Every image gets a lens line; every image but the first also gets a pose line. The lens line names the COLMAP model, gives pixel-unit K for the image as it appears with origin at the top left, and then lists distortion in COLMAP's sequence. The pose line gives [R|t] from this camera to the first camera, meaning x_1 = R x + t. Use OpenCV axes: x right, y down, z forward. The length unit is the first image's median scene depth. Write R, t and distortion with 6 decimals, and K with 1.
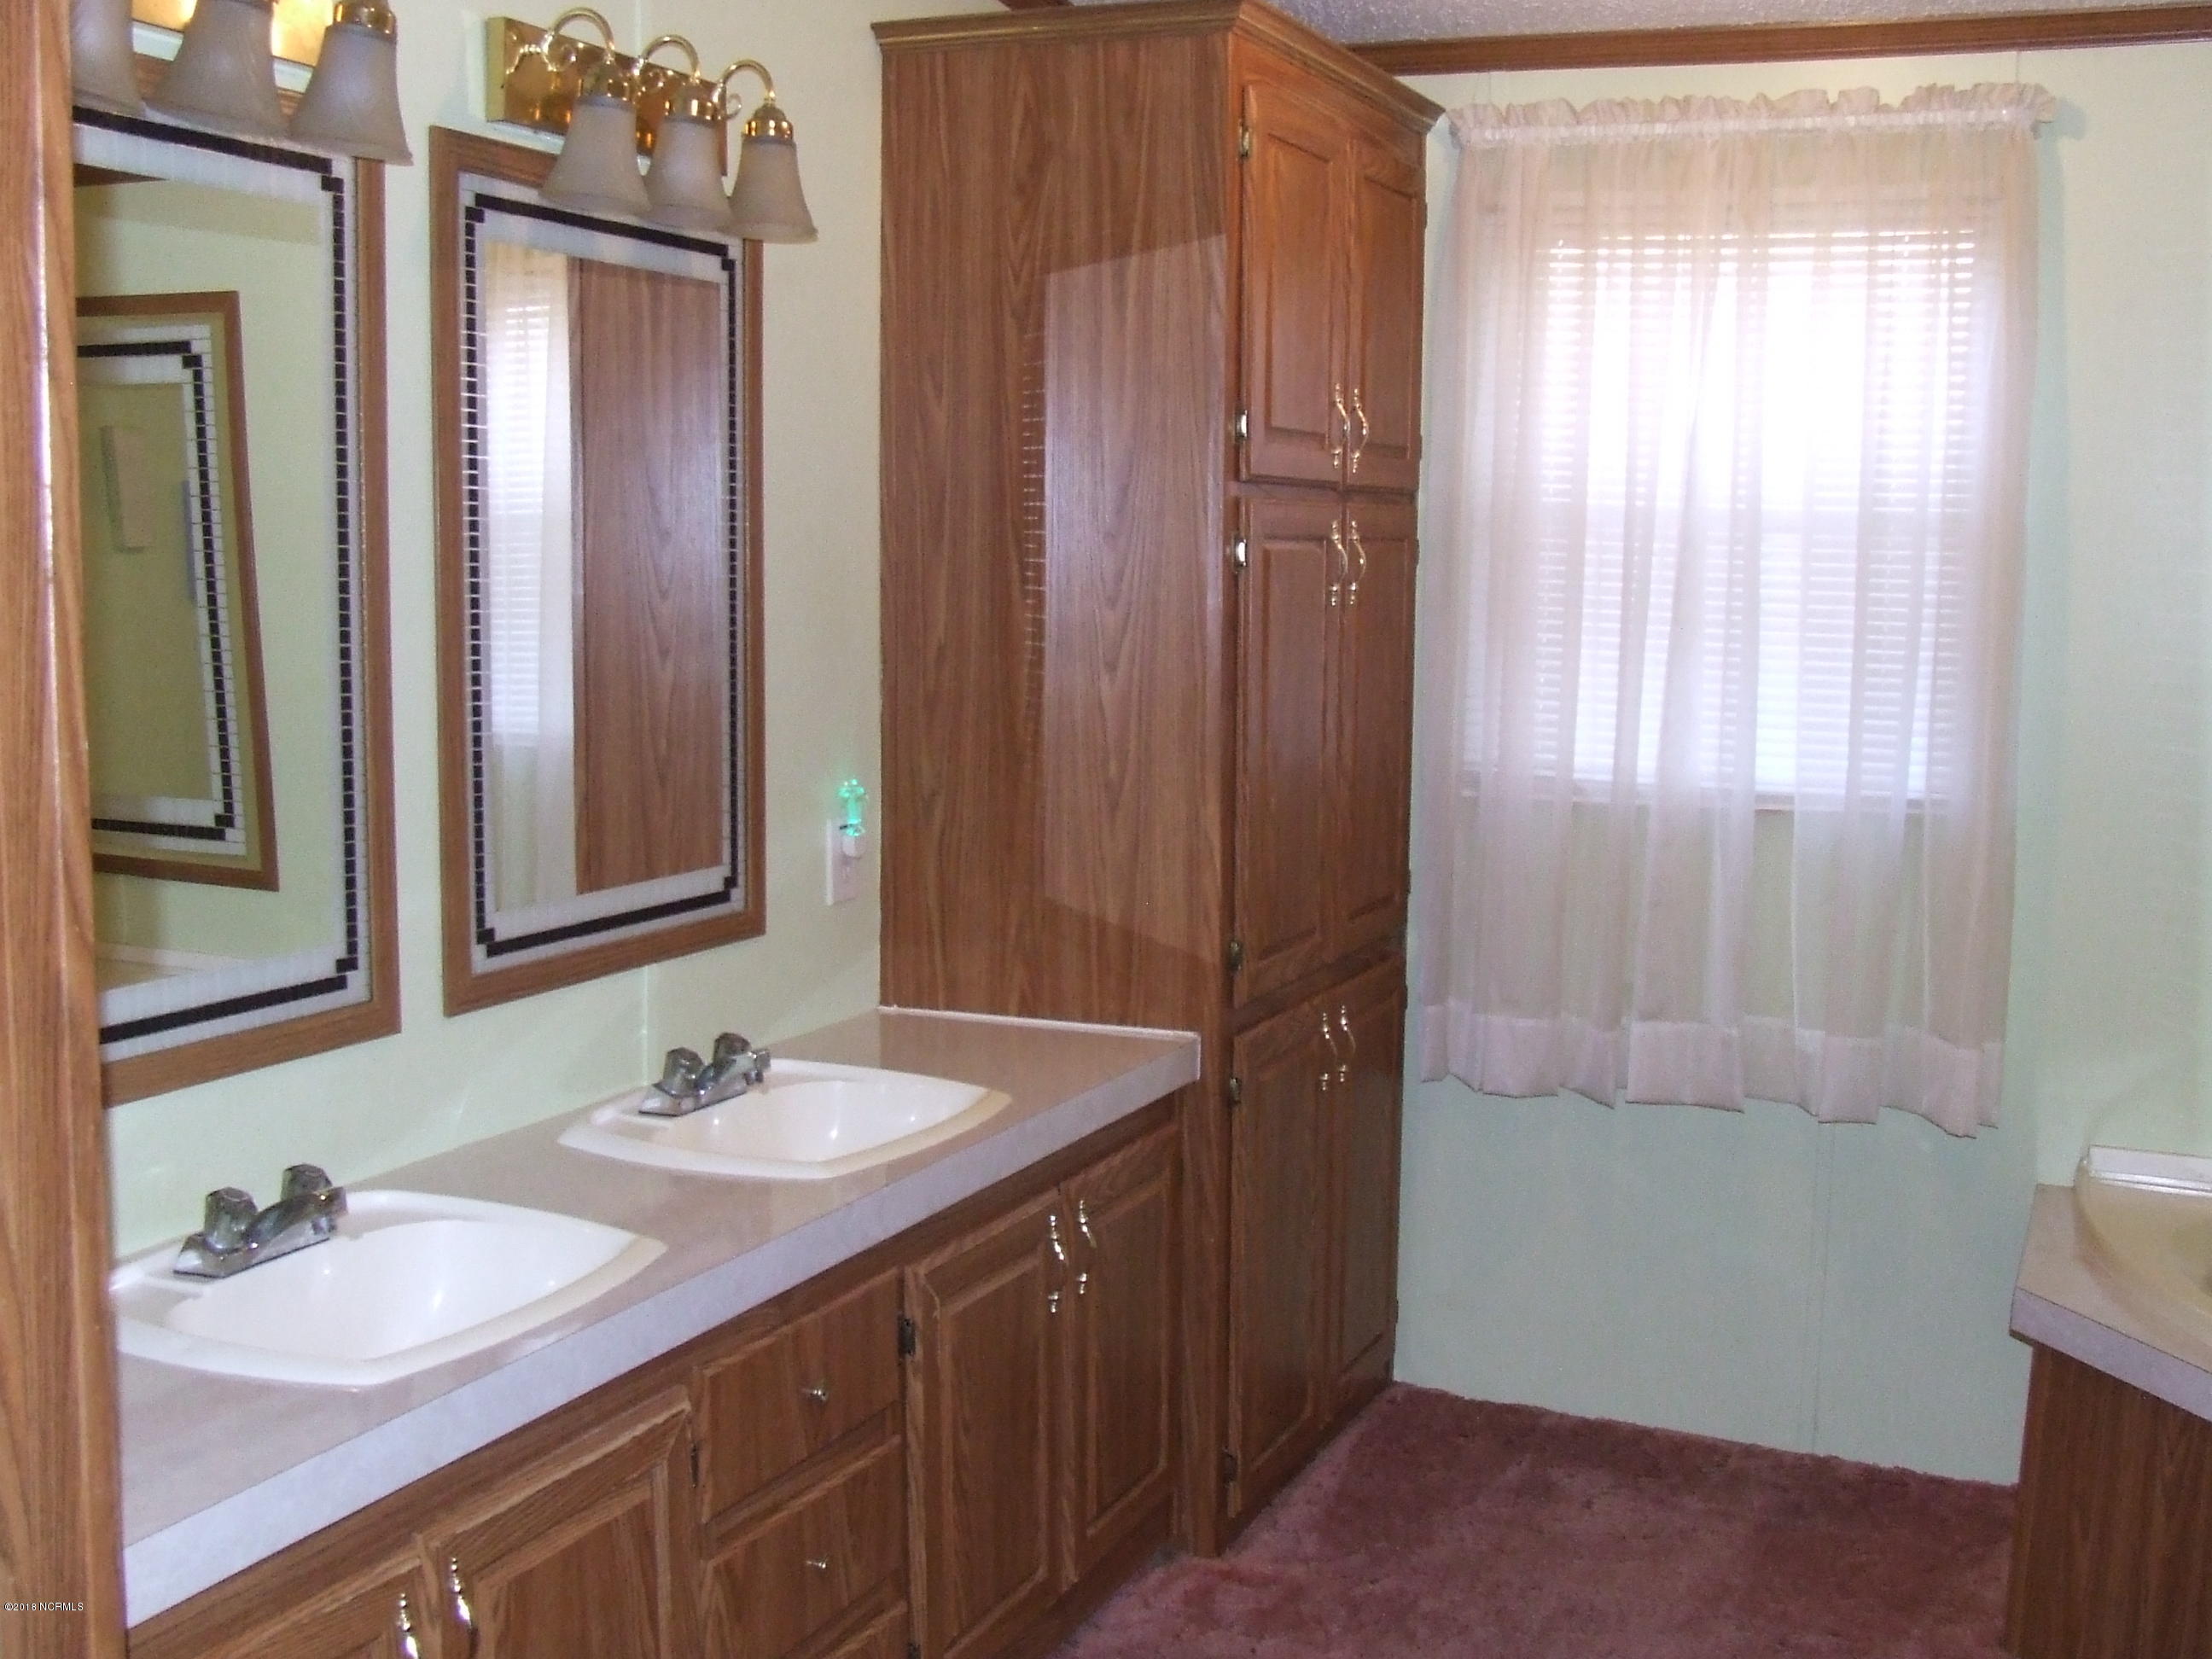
lens RADIAL K [[2424.1, 0, 1115.1], [0, 2424.1, 832.4], [0, 0, 1]] dist [-0.063443, 0.000000]
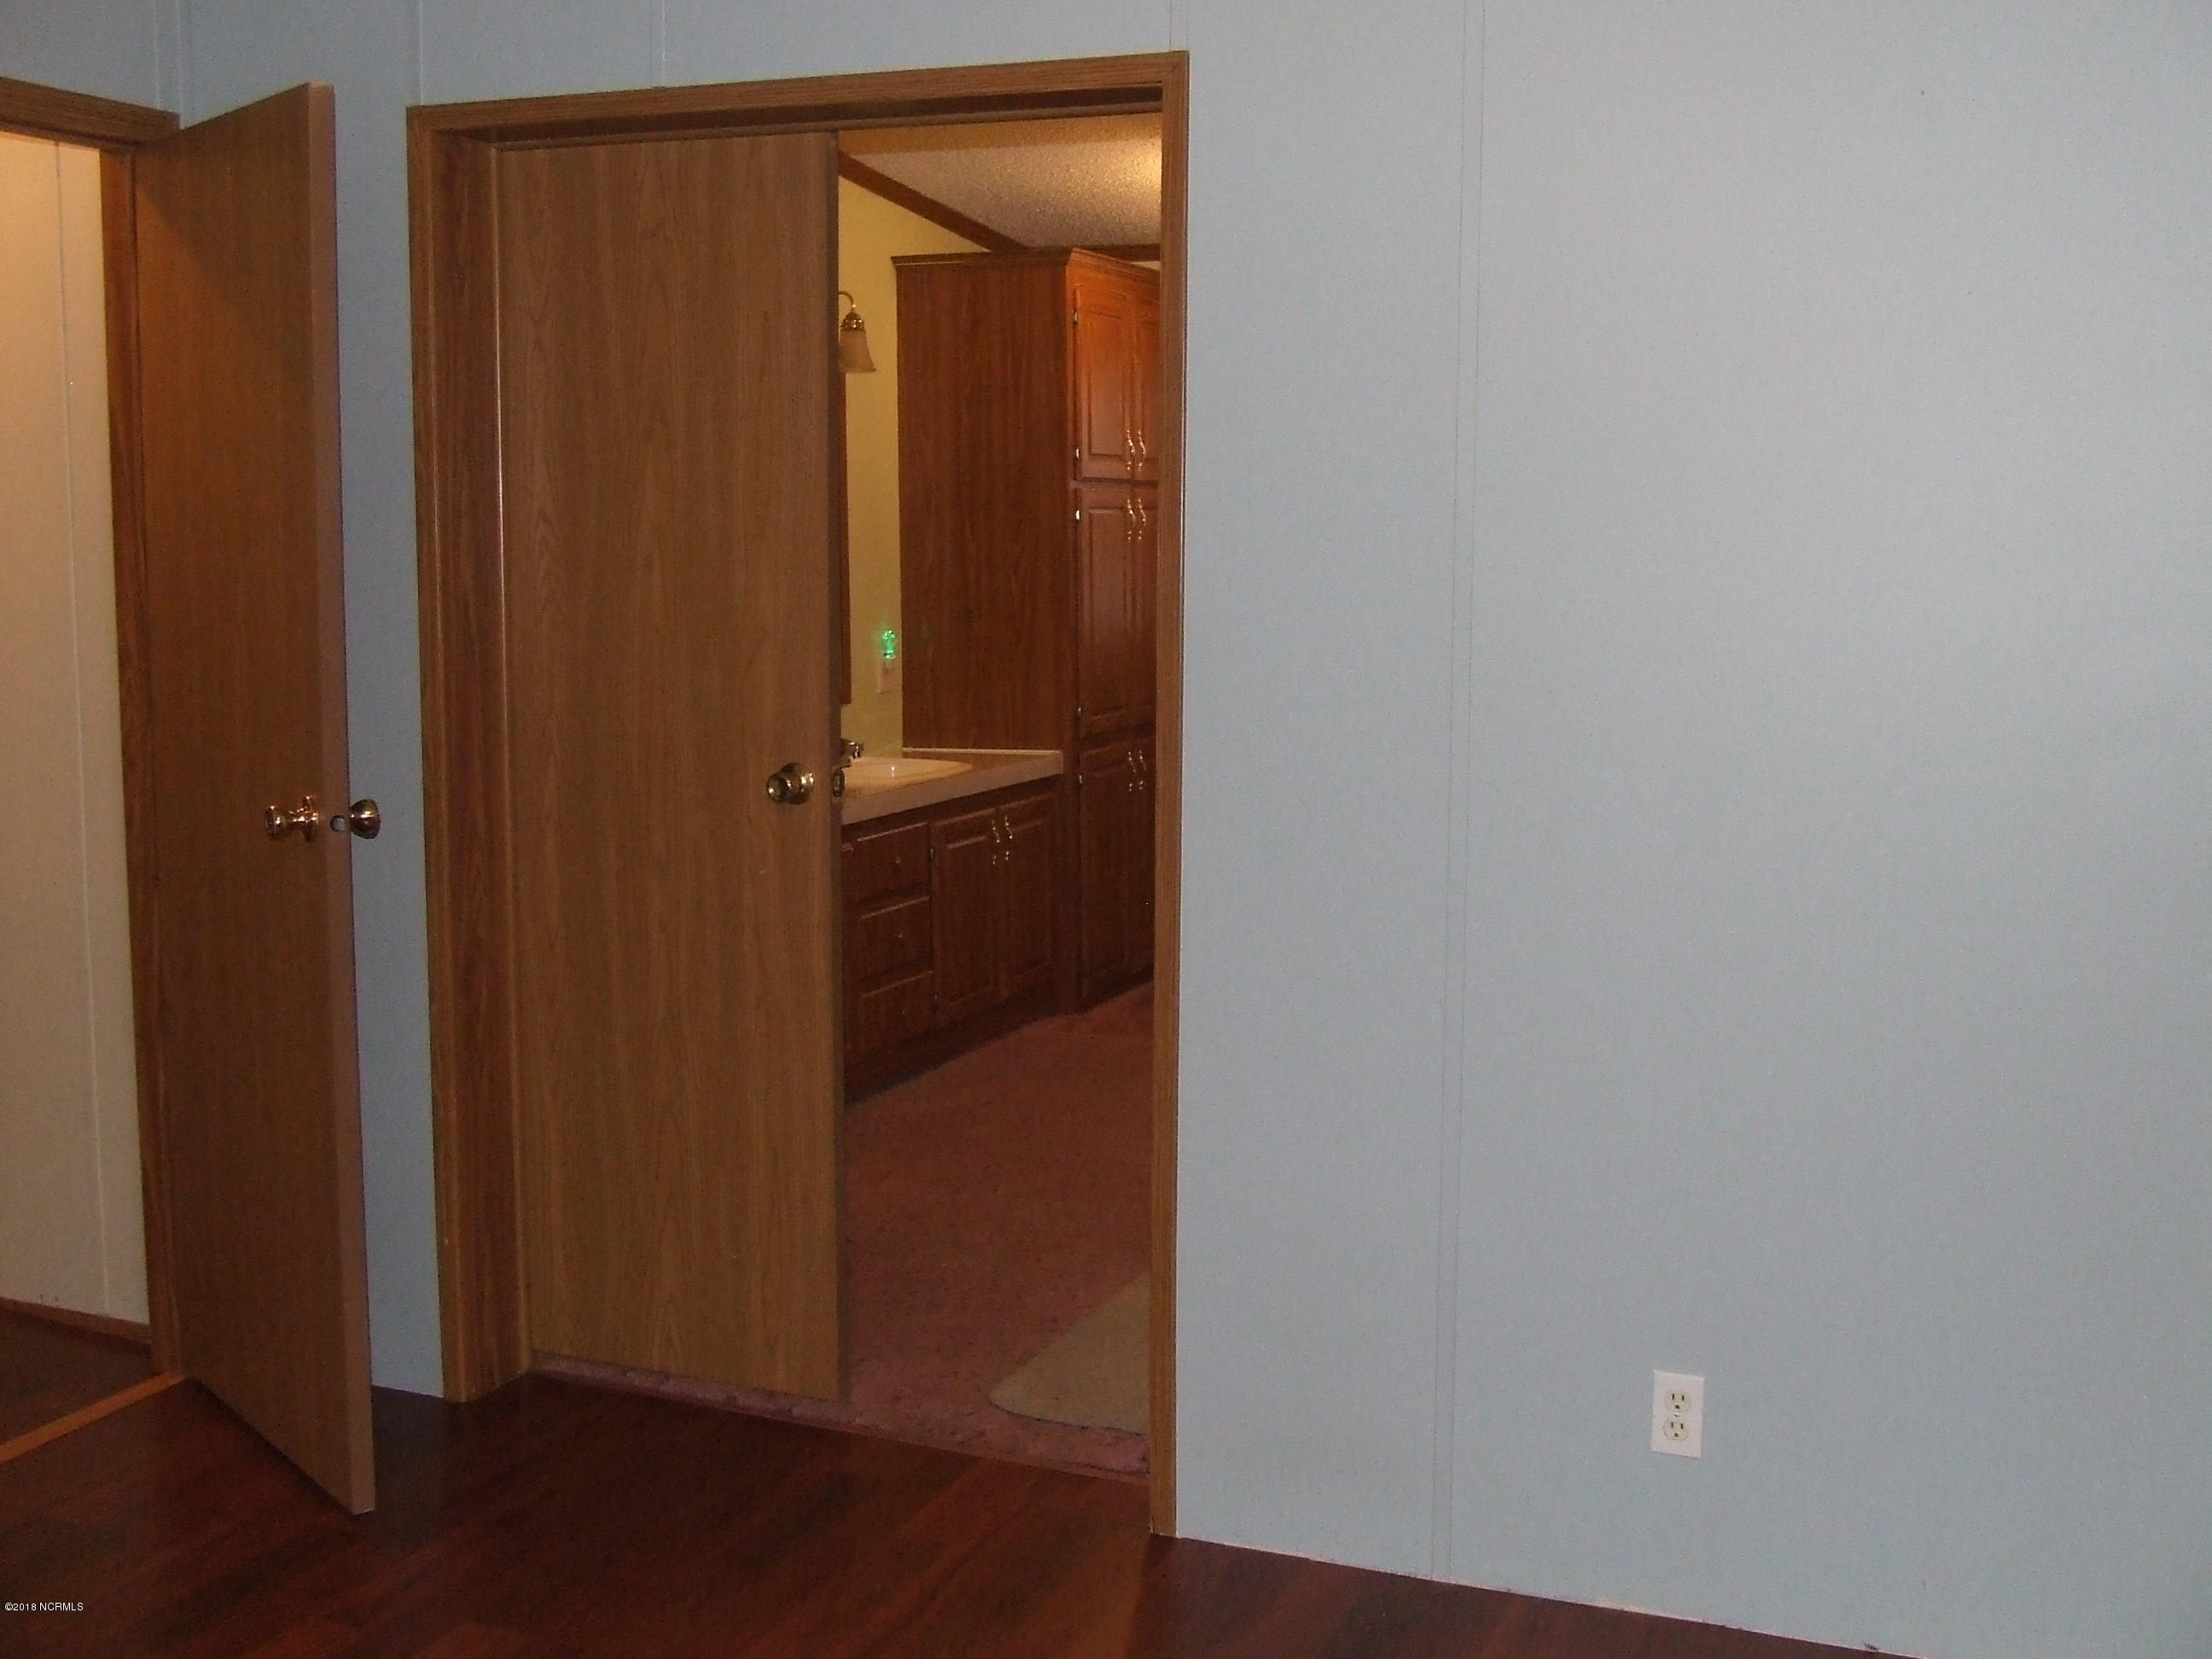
lens RADIAL K [[2424.1, 0, 1101.9], [0, 2424.1, 826.3], [0, 0, 1]] dist [-0.063443, 0.000000]
pose [[0.999475, -0.018964, 0.026272, 0.013303], [0.018762, 0.999793, 0.007918, 0.131108], [-0.026416, -0.007421, 0.999623, -1.046836]]
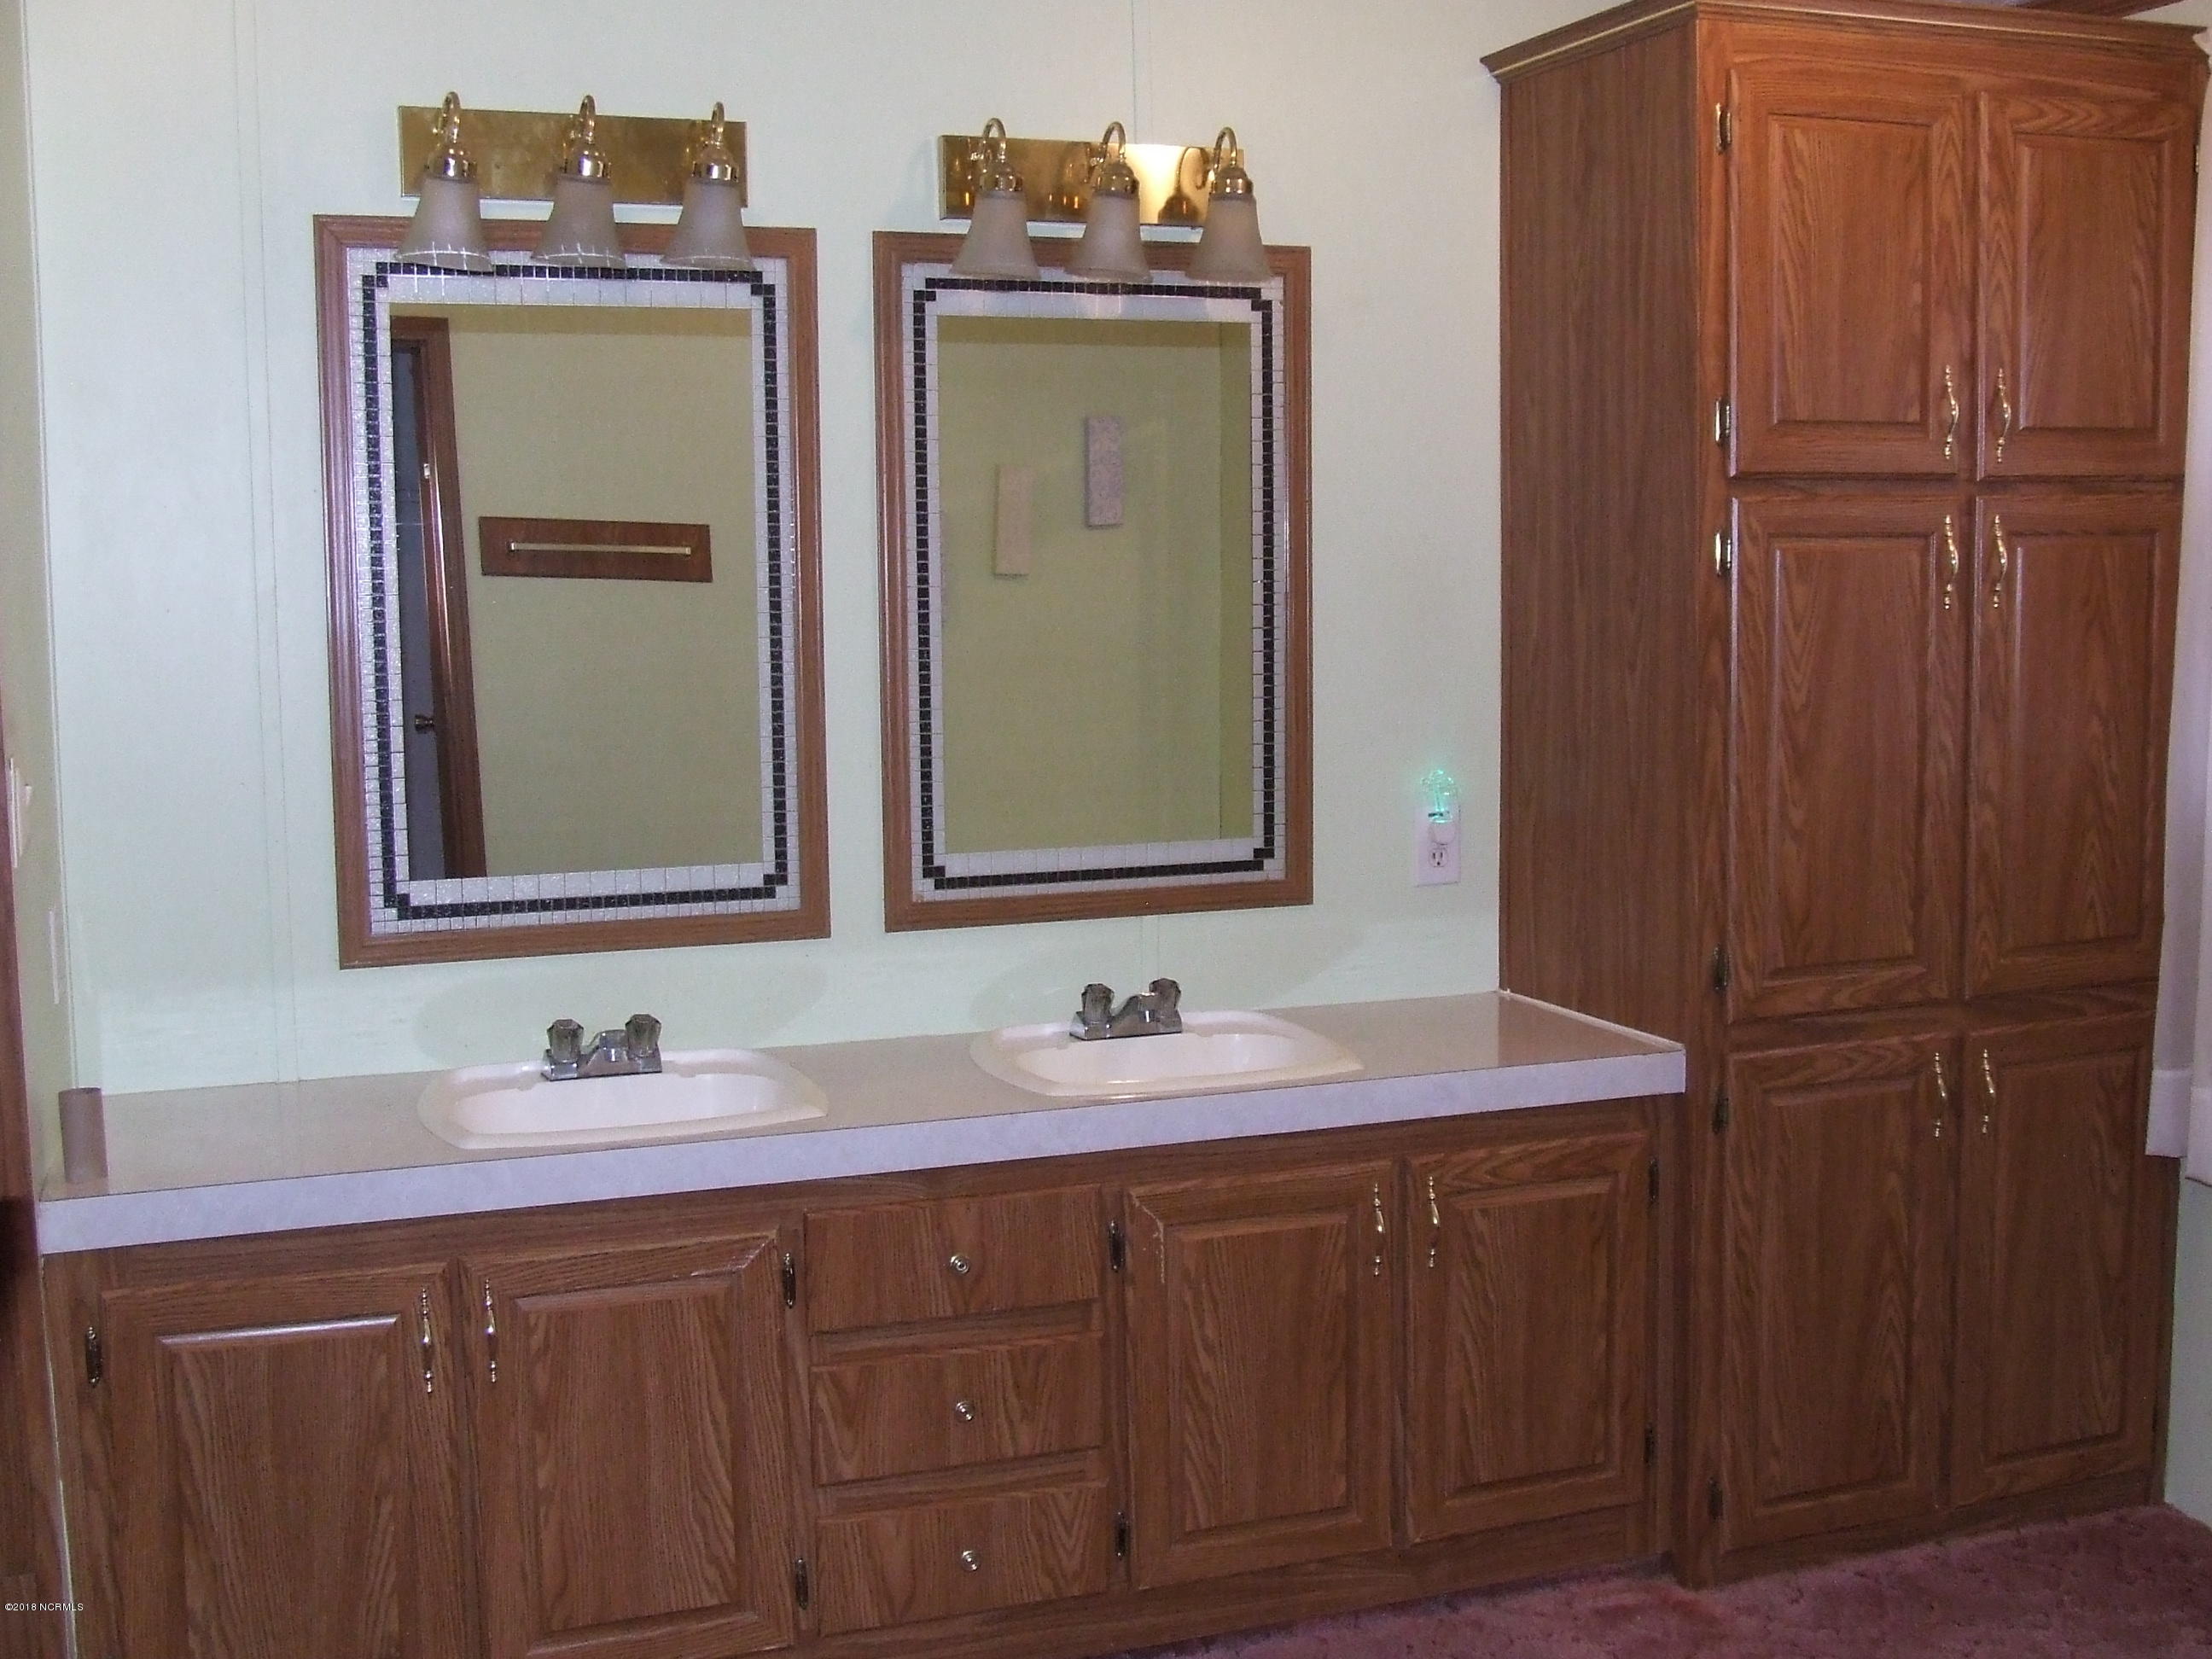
lens RADIAL K [[2424.1, 0, 1108.4], [0, 2424.1, 820.4], [0, 0, 1]] dist [-0.063443, 0.000000]
pose [[0.699518, 0.060011, -0.712091, 0.559400], [-0.065033, 0.997679, 0.020195, -0.011922], [0.711650, 0.032183, 0.701796, 0.148845]]
